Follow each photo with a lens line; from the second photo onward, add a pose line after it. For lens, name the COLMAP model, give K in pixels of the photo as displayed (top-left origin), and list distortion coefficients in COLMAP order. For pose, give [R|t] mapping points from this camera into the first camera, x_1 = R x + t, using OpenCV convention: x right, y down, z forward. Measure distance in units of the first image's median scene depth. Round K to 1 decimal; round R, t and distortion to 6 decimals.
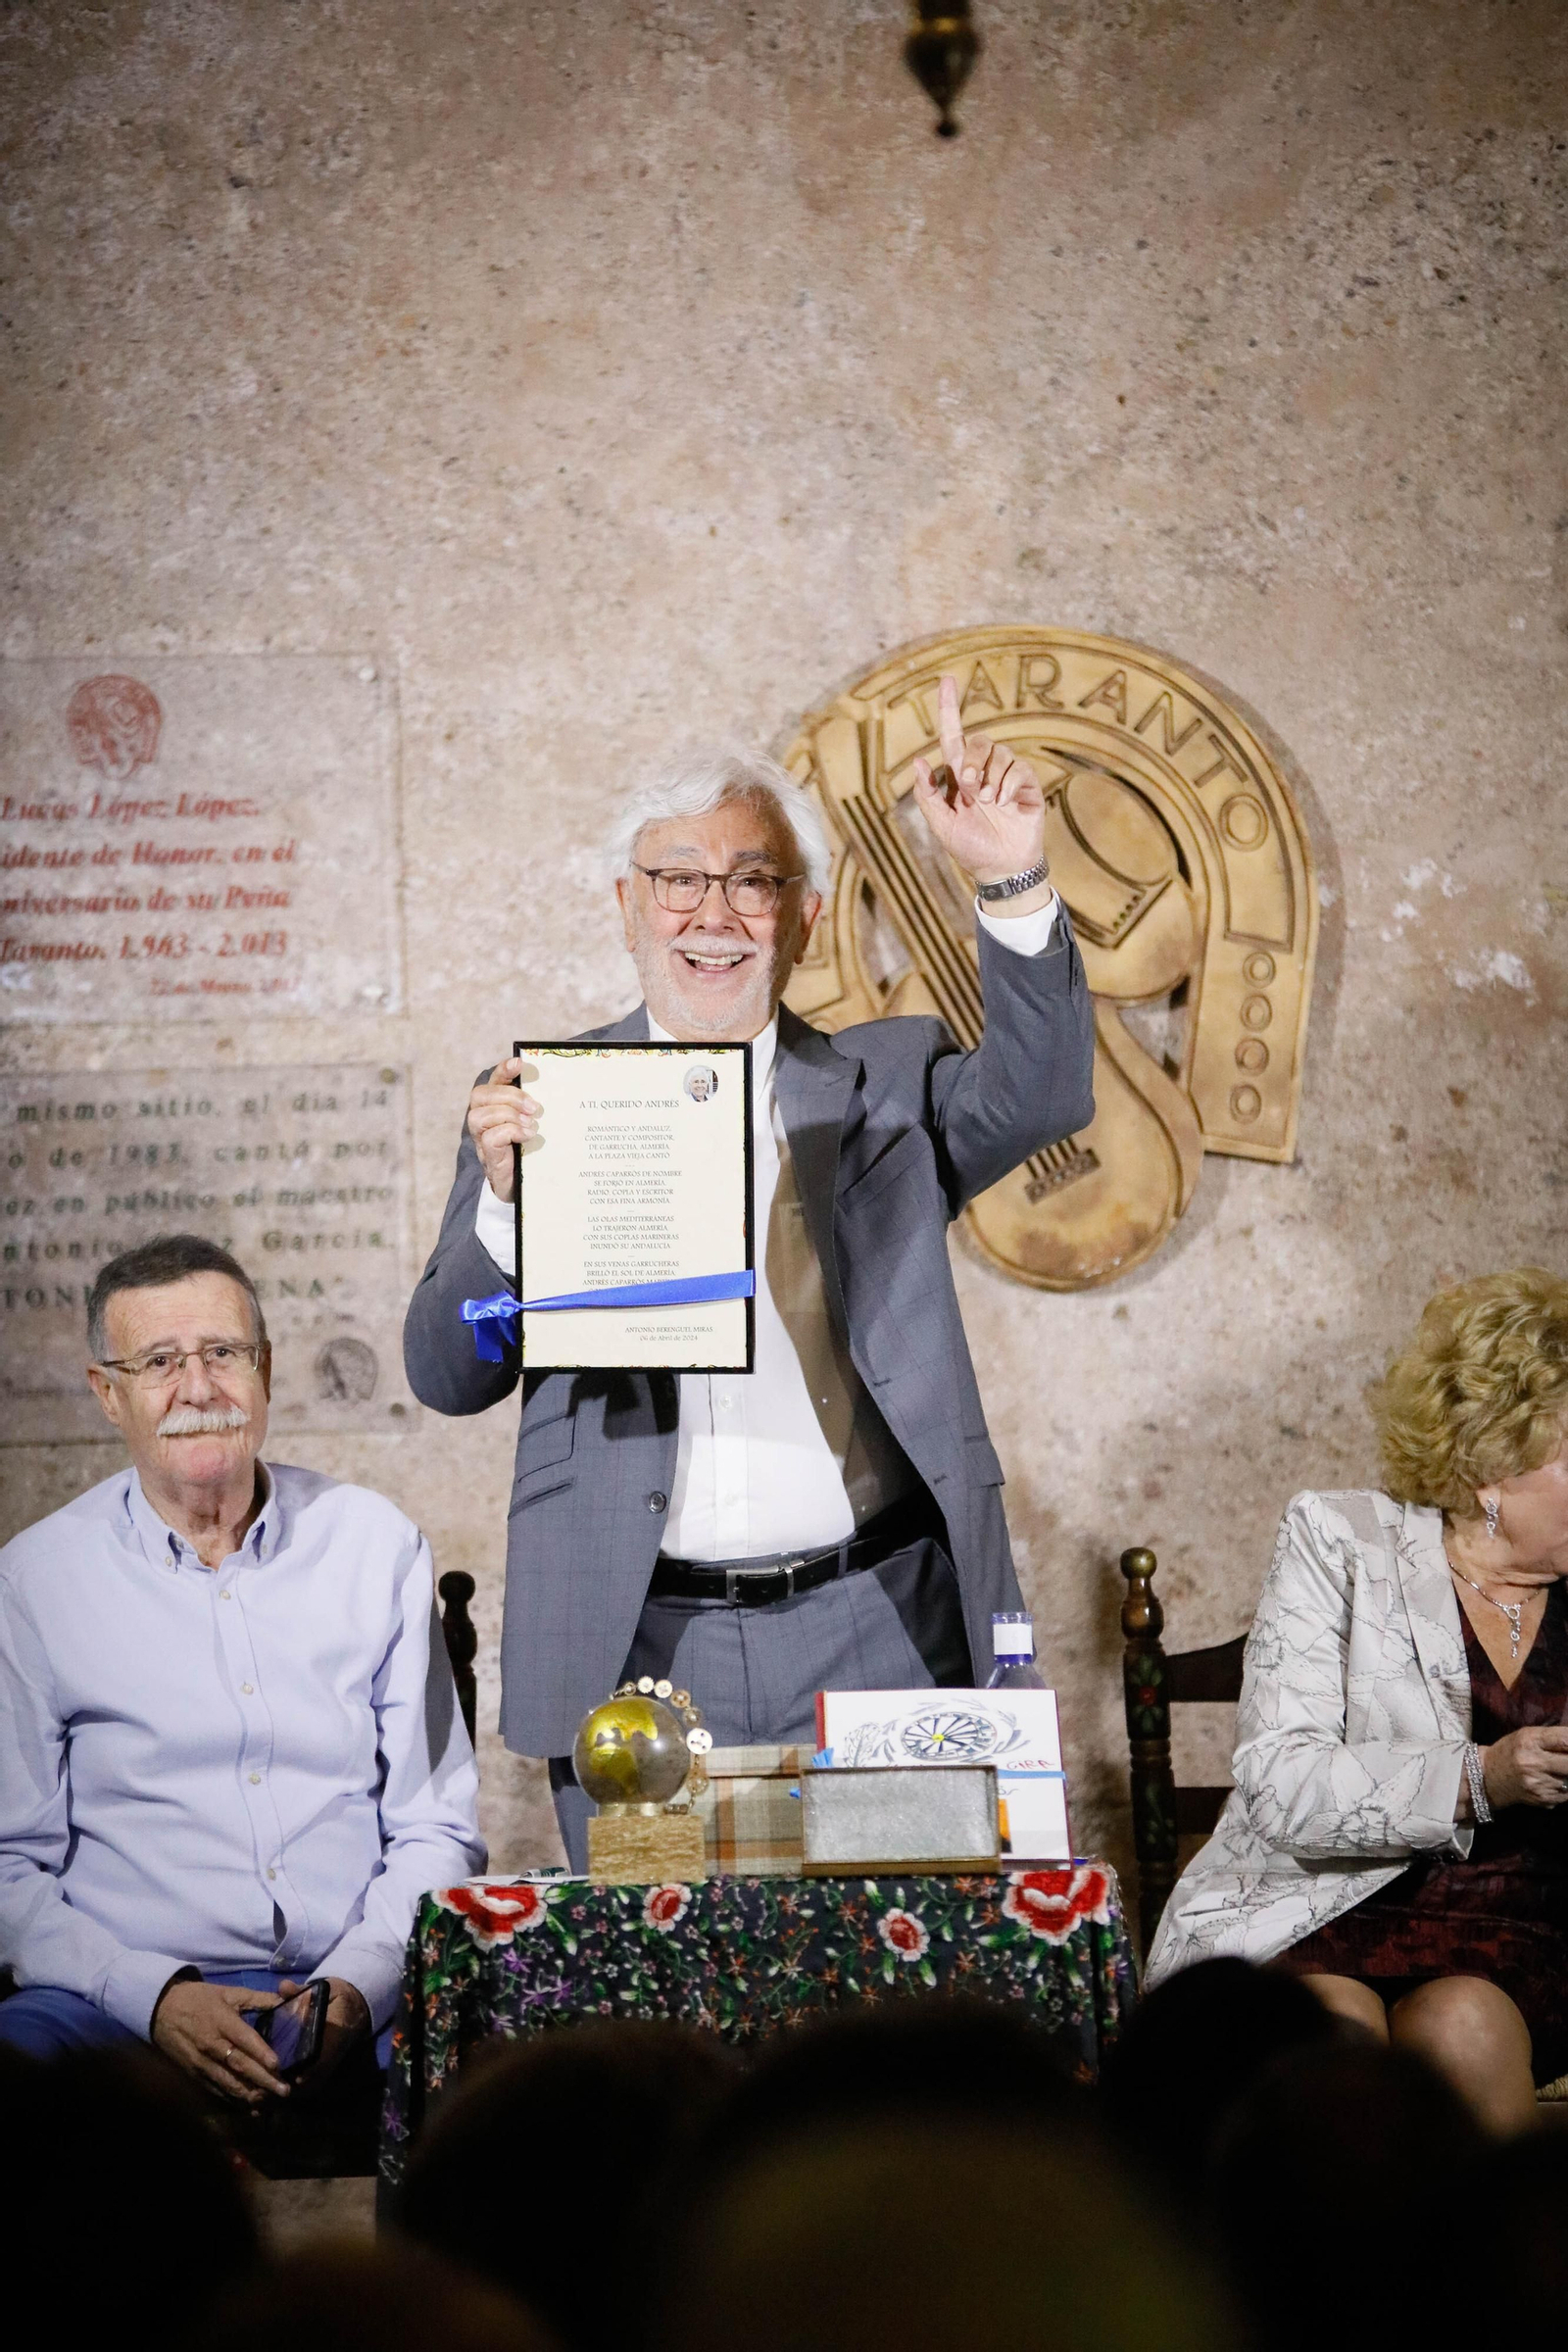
lens RADIAL K [[10422.8, 0, 762.2], [0, 10422.8, 1135.5], [0, 0, 1]] dist [1.142597, 9.428356]
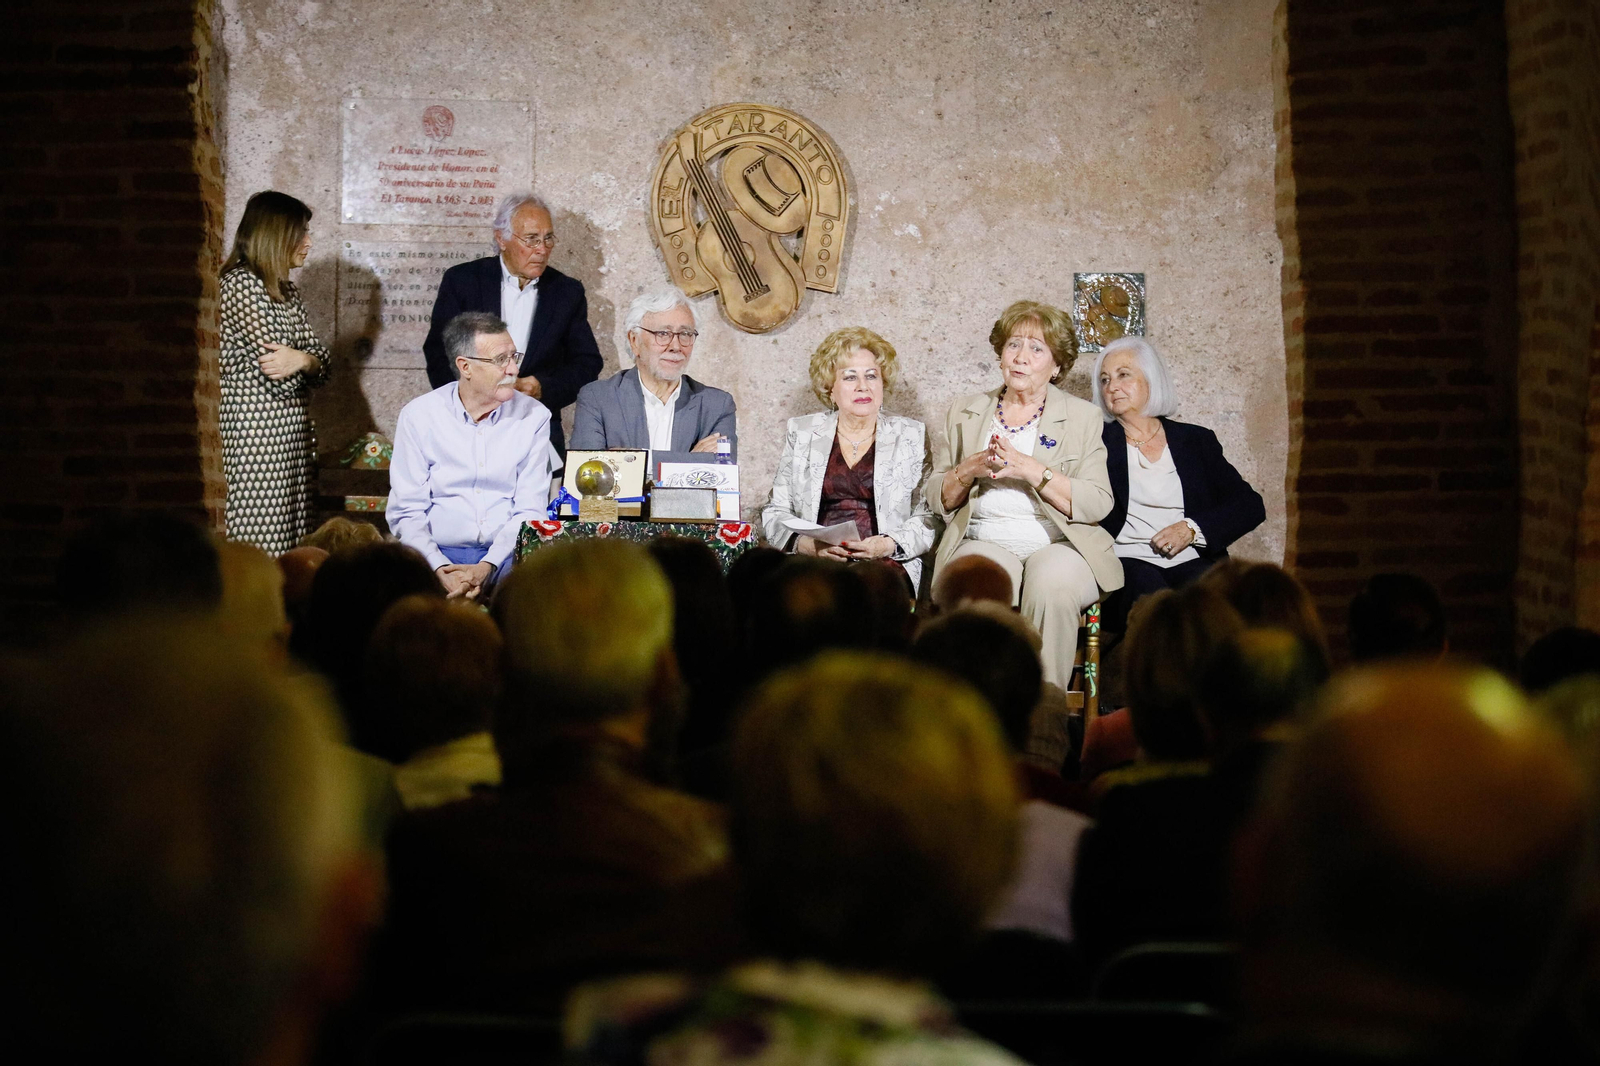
lens RADIAL K [[4016.2, 0, 843.3], [0, 4016.2, 531.9], [0, 0, 1]] dist [-0.098344, 0.934037]
pose [[0.998086, 0.046050, 0.041277, 0.009615], [-0.048537, 0.996932, 0.061406, 0.000175], [-0.038322, -0.063292, 0.997259, -0.118232]]
